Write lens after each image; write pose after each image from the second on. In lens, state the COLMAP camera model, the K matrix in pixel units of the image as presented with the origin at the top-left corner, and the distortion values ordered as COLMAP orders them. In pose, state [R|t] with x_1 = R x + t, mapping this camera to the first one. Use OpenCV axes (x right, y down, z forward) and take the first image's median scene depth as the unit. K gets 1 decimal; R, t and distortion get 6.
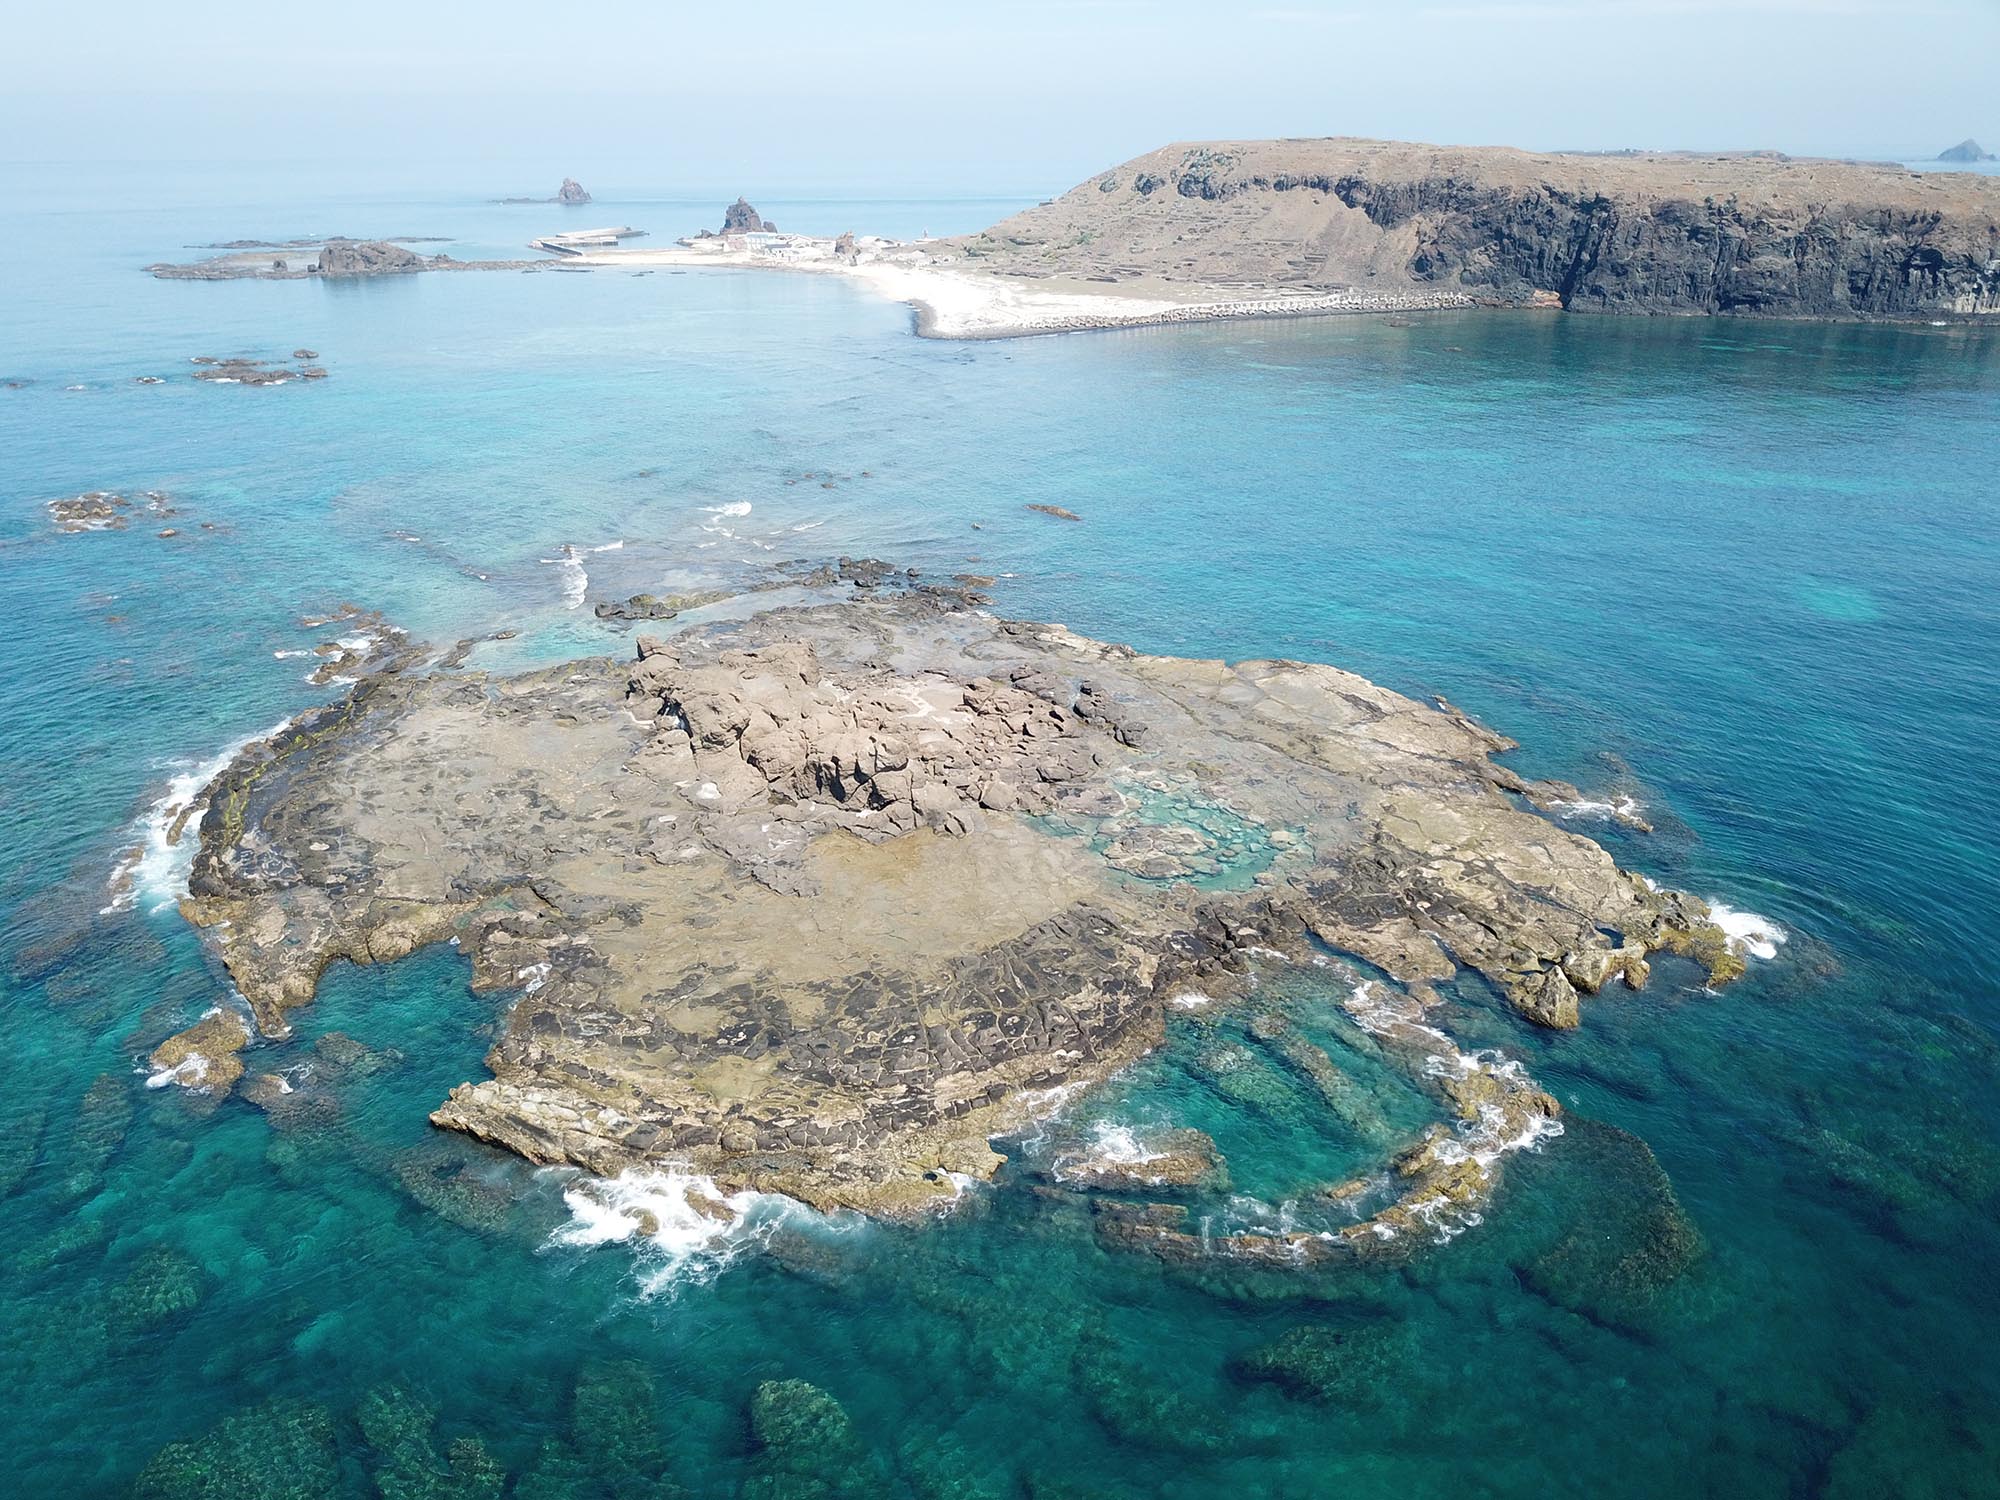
lens RADIAL K [[1529.7, 0, 980.6], [0, 1529.7, 764.1], [0, 0, 1]] dist [0.006613, 0.002735]
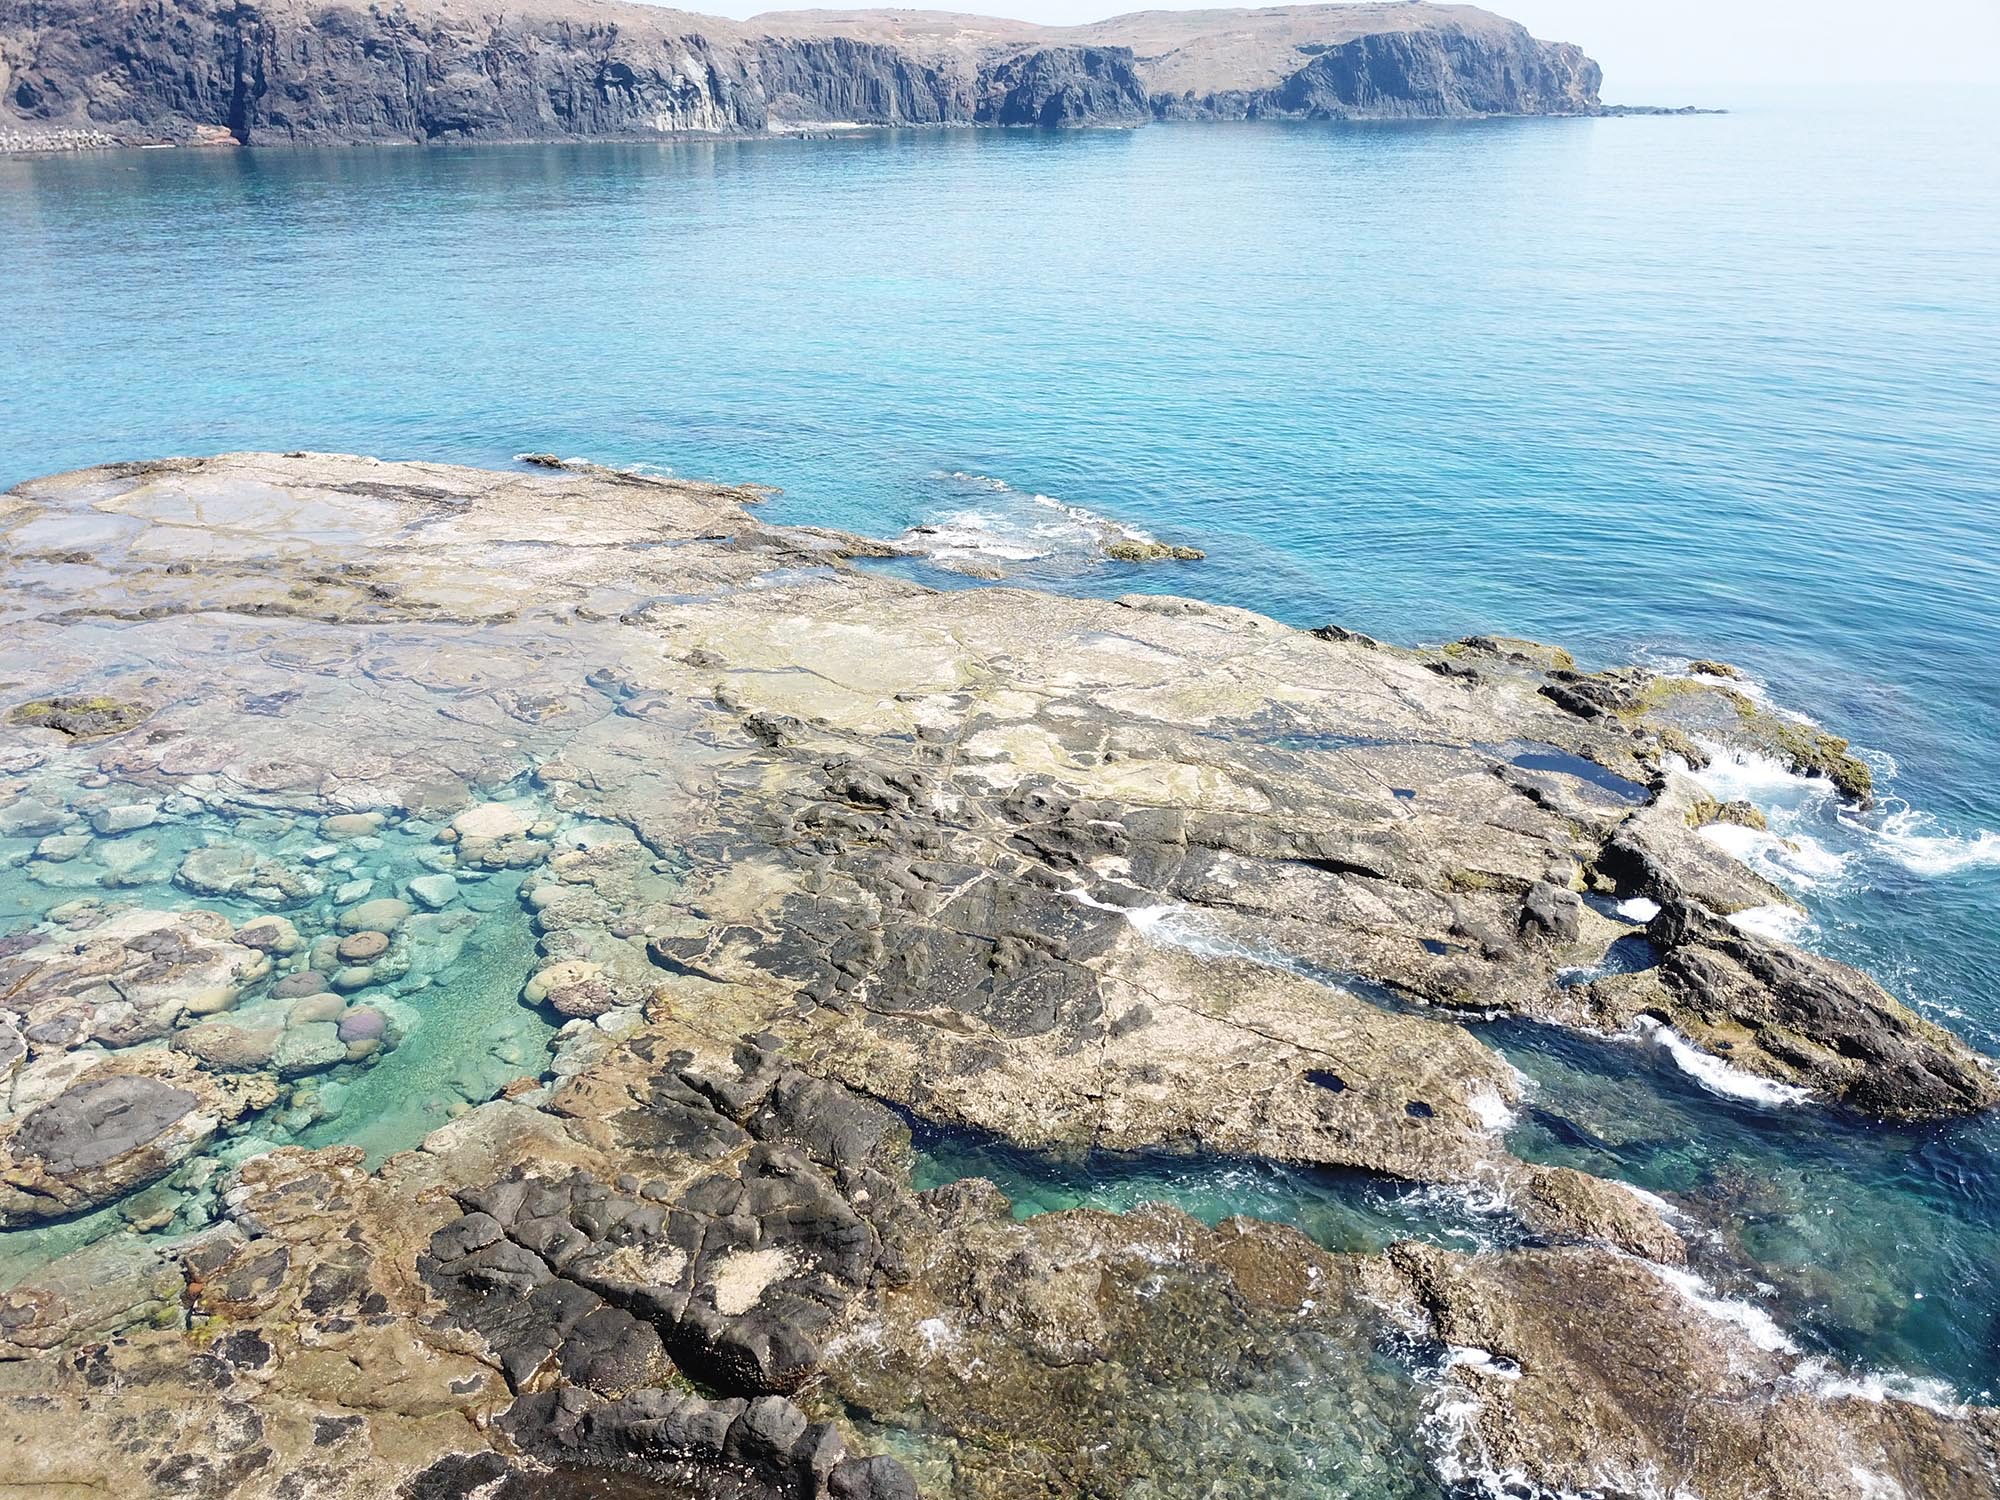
lens RADIAL K [[1529.7, 0, 980.6], [0, 1529.7, 764.1], [0, 0, 1]] dist [0.006613, 0.002735]
pose [[0.687247, -0.291858, 0.665215, 0.018407], [0.271075, 0.952628, 0.137905, 0.005789], [-0.673951, 0.085548, 0.733806, 0.192691]]
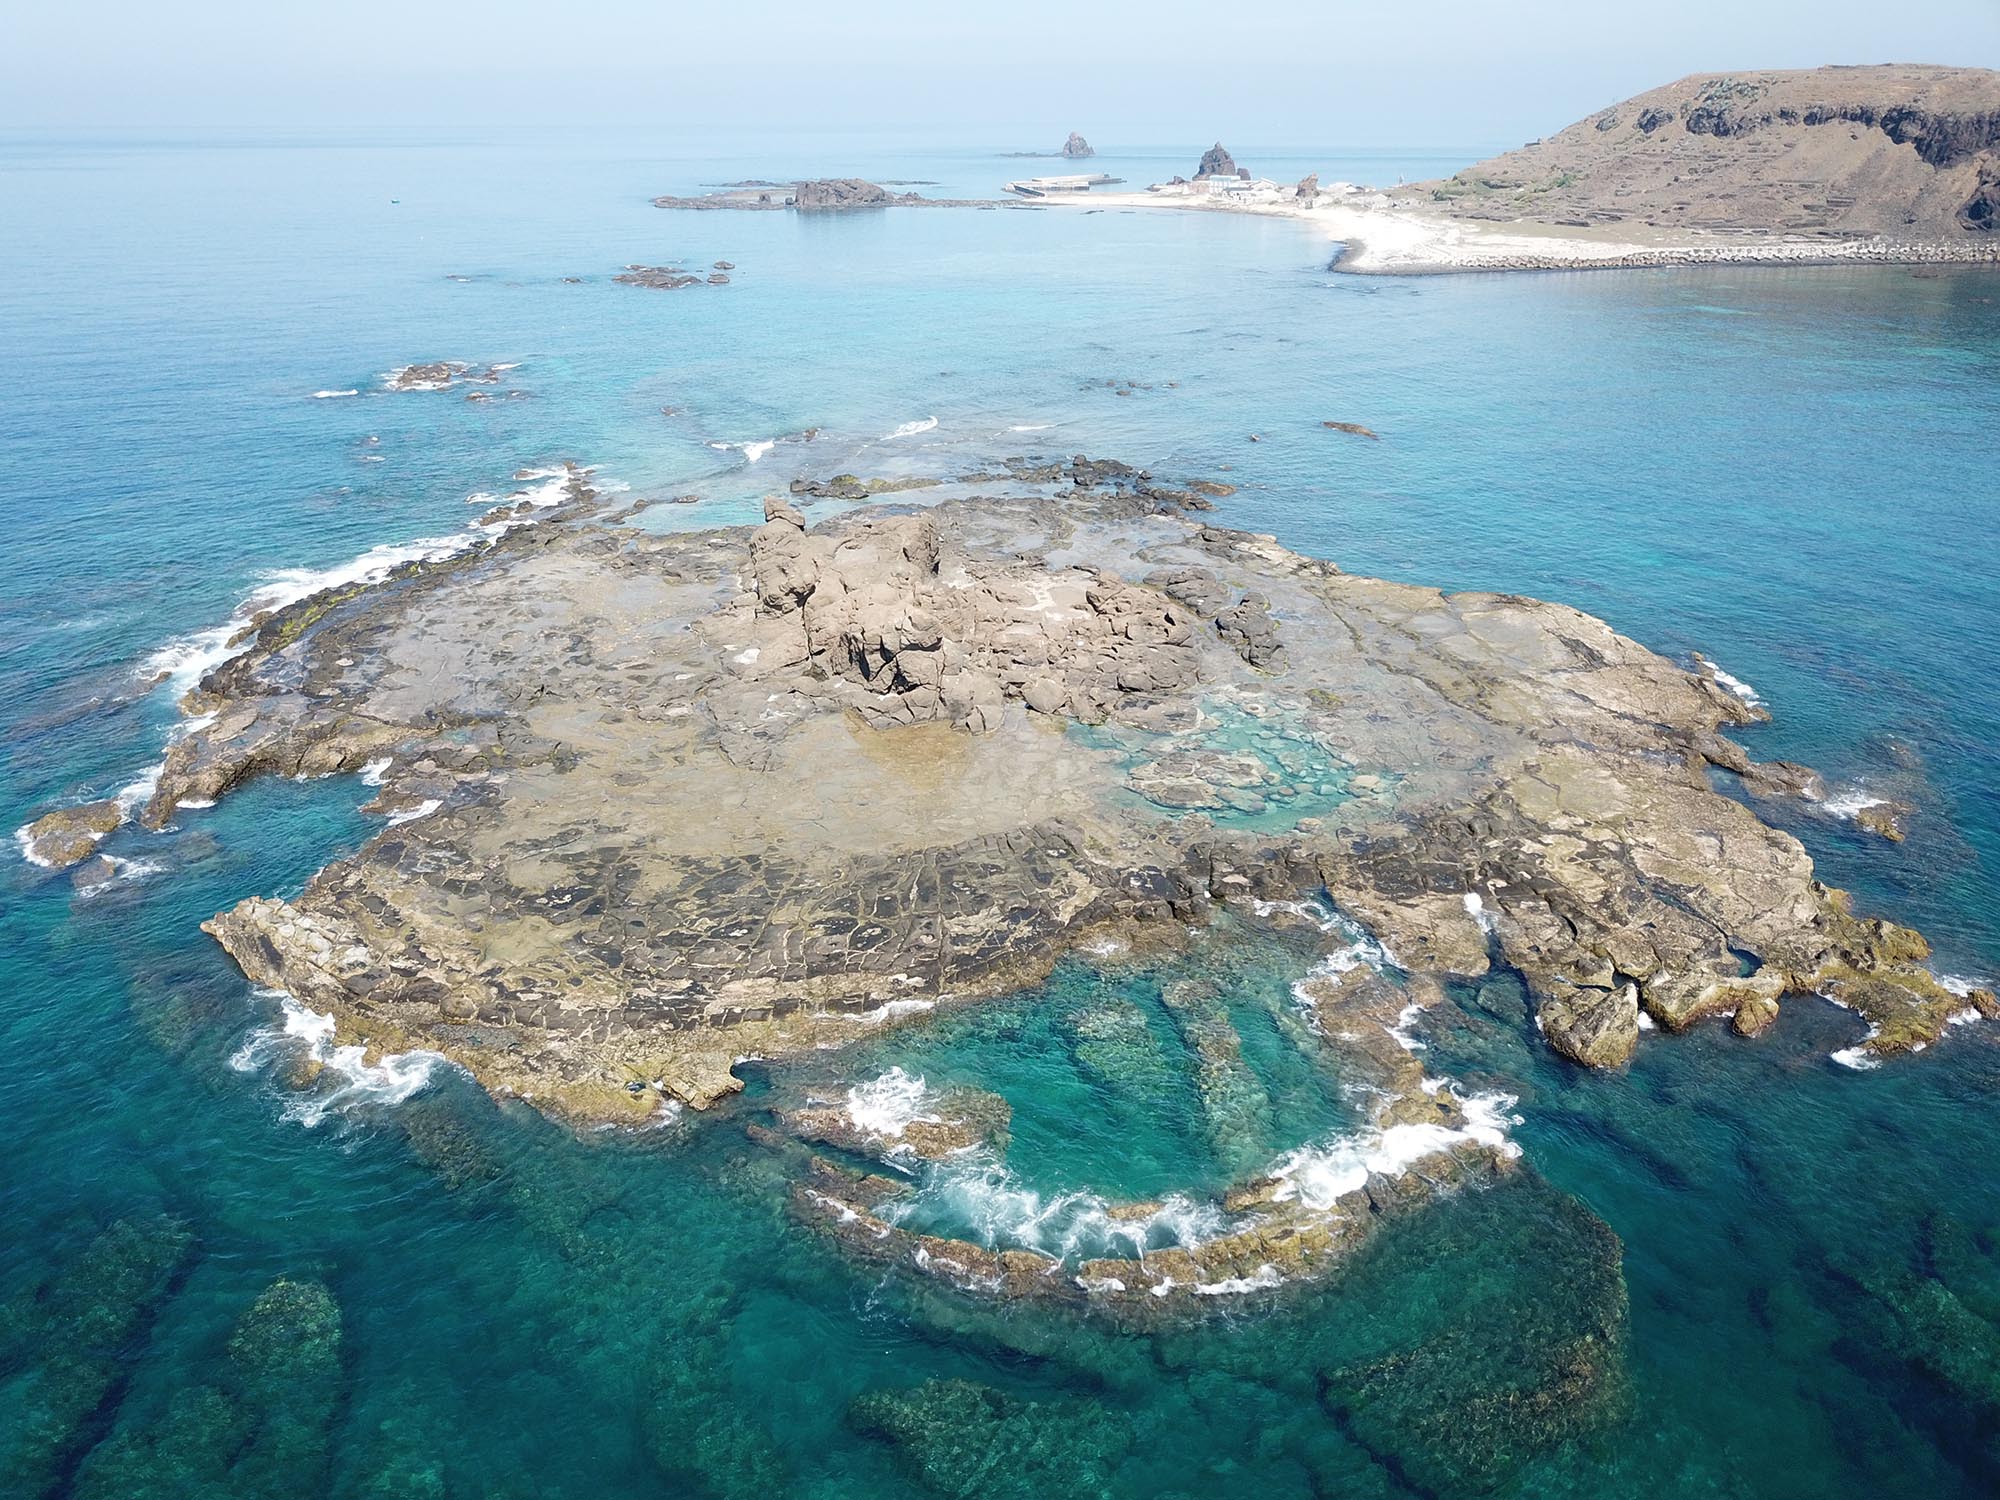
lens RADIAL K [[1529.7, 0, 980.6], [0, 1529.7, 764.1], [0, 0, 1]] dist [0.006613, 0.002735]
pose [[0.948353, 0.125560, -0.291309, 0.062968], [-0.120497, 0.992085, 0.035330, 0.009183], [0.293439, 0.001596, 0.955976, 0.050898]]
